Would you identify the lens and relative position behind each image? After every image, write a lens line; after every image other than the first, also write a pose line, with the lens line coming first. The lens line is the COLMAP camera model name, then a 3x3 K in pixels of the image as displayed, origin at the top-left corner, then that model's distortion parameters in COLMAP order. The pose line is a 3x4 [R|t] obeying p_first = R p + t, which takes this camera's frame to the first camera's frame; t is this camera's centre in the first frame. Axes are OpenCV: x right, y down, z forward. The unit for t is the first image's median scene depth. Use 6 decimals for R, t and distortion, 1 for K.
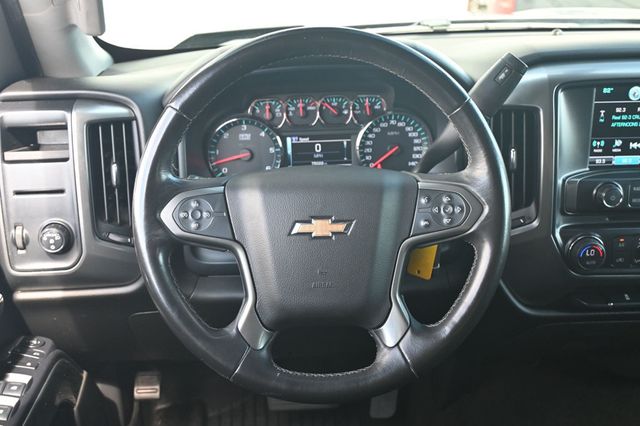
lens RADIAL K [[734.8, 0, 320.1], [0, 734.8, 214.2], [0, 0, 1]] dist [0.014346, 0.000000]
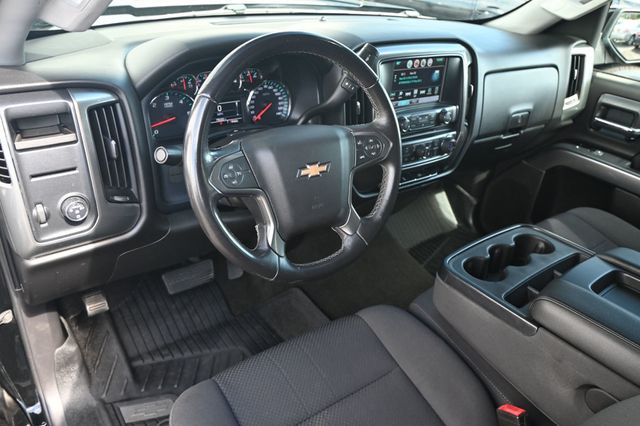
lens RADIAL K [[489.4, 0, 318.9], [0, 489.4, 209.0], [0, 0, 1]] dist [-0.002906, 0.000425]
pose [[0.829845, -0.191792, 0.523997, -0.421518], [0.096137, 0.974173, 0.204314, -0.085728], [-0.549650, -0.119174, 0.826851, 0.114877]]
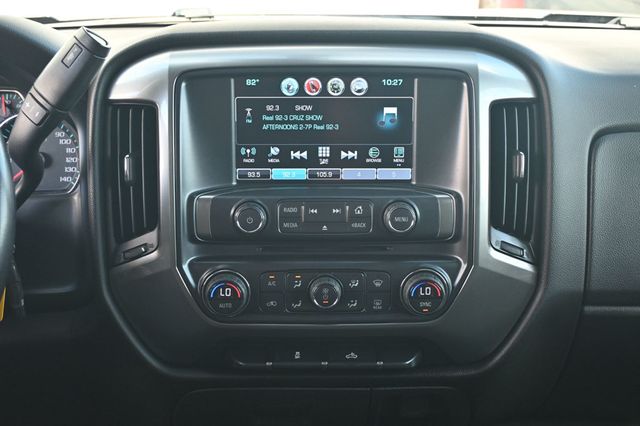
lens RADIAL K [[918.8, 0, 319.9], [0, 918.8, 212.9], [0, 0, 1]] dist [0.025282, 0.000000]
pose [[0.999039, 0.018538, -0.039725, 0.494732], [-0.021573, 0.996767, -0.077390, 0.041253], [0.038162, 0.078173, 0.996209, 0.051149]]
